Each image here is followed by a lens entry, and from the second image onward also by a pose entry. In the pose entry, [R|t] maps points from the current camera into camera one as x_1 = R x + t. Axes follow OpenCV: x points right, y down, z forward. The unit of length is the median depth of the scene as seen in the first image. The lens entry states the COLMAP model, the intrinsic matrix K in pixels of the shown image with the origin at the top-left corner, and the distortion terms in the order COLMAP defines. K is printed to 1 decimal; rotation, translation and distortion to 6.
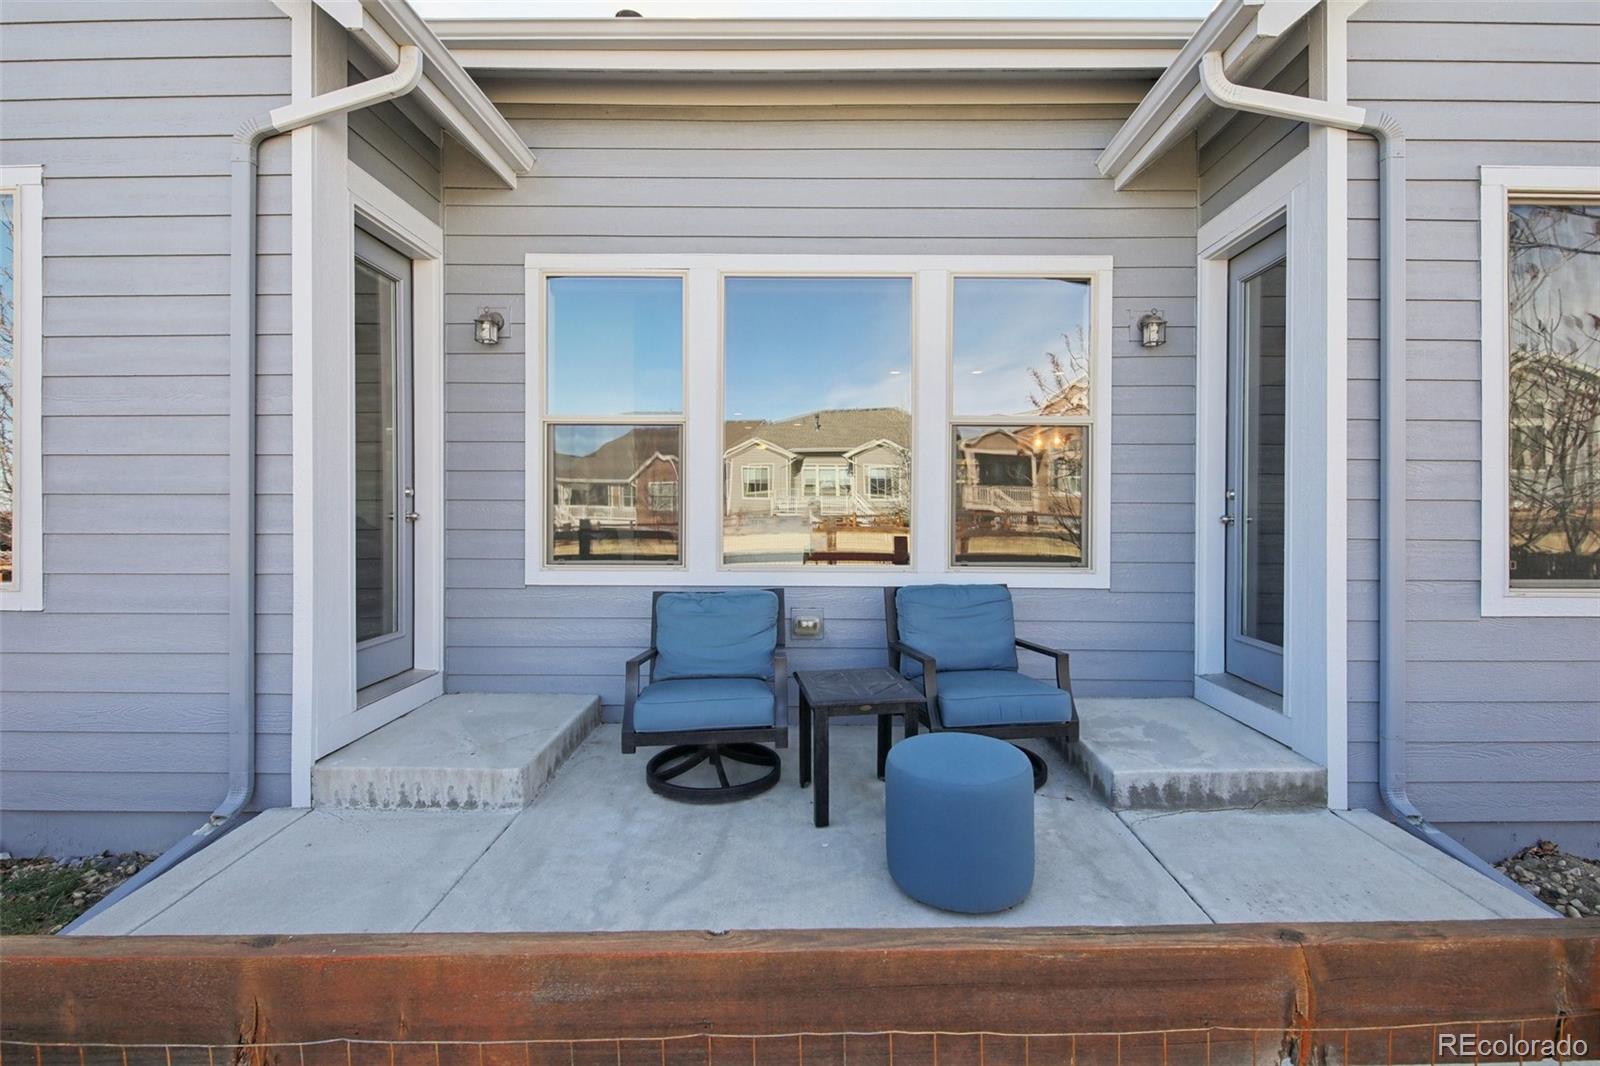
lens RADIAL K [[702.7, 0, 811.2], [0, 702.7, 510.9], [0, 0, 1]] dist [0.011913, -0.009465]
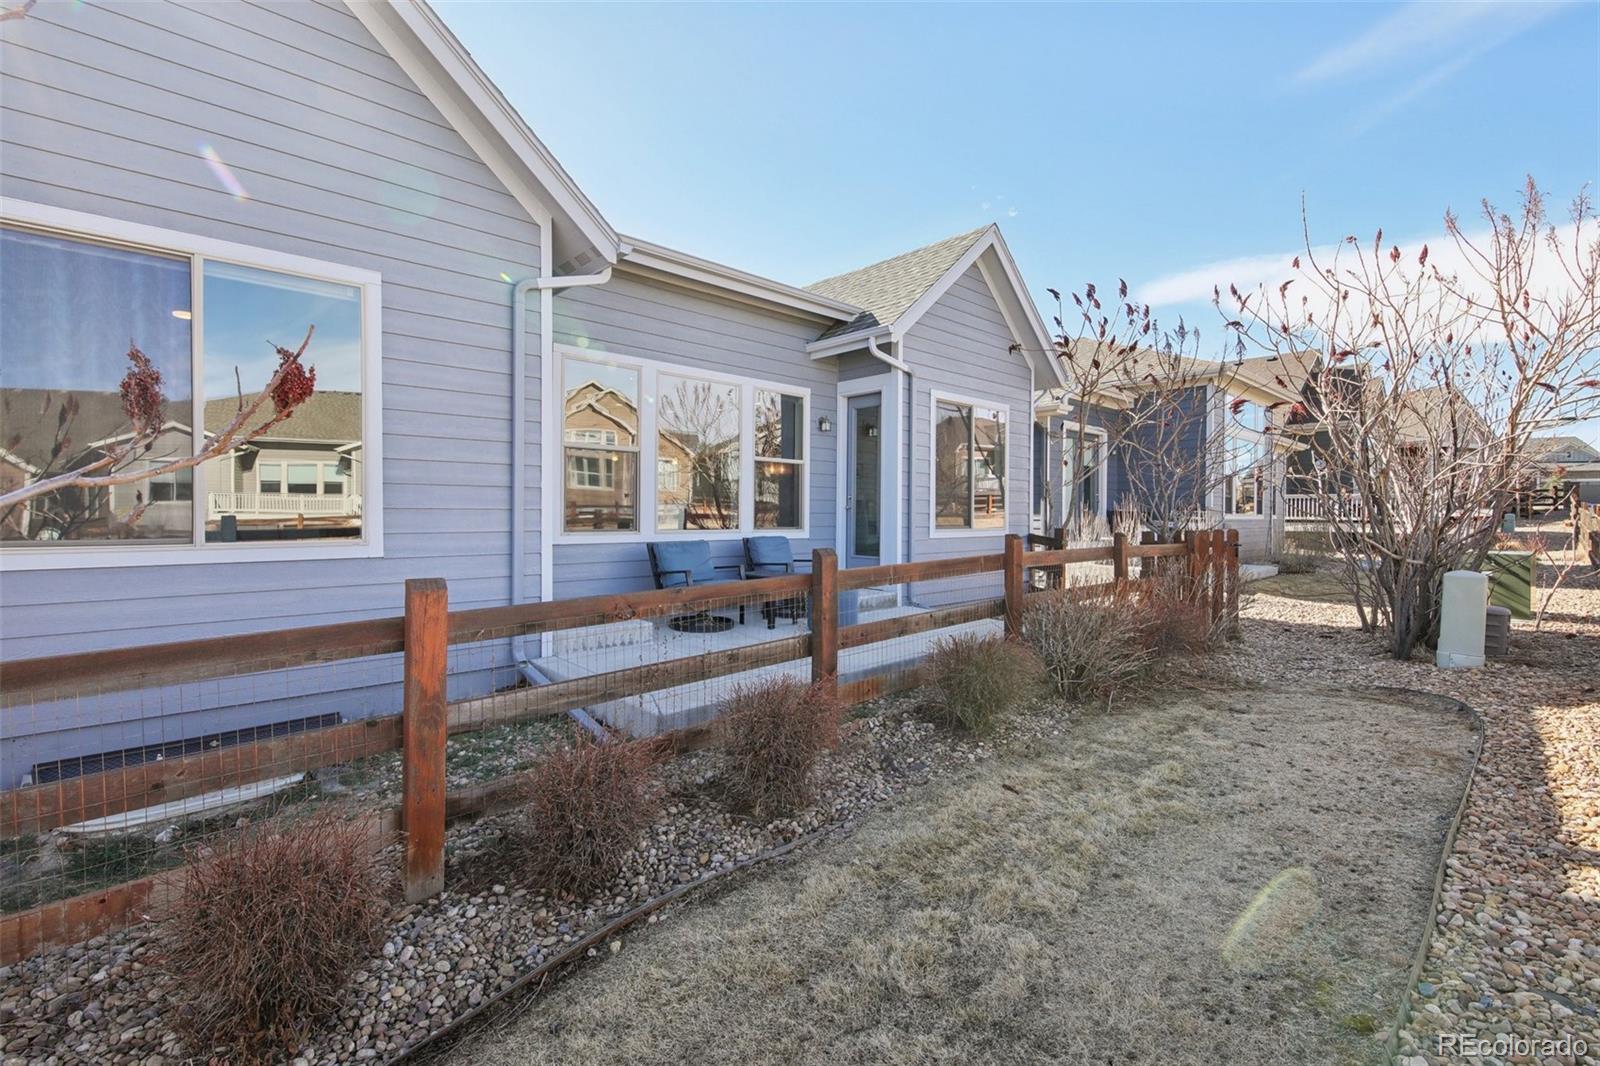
lens RADIAL K [[702.7, 0, 800.7], [0, 702.7, 526.8], [0, 0, 1]] dist [0.011913, -0.009465]
pose [[0.725359, -0.012020, 0.688266, -1.502423], [-0.000109, 0.999846, 0.017577, 0.046320], [-0.688371, -0.012825, 0.725246, -0.792835]]
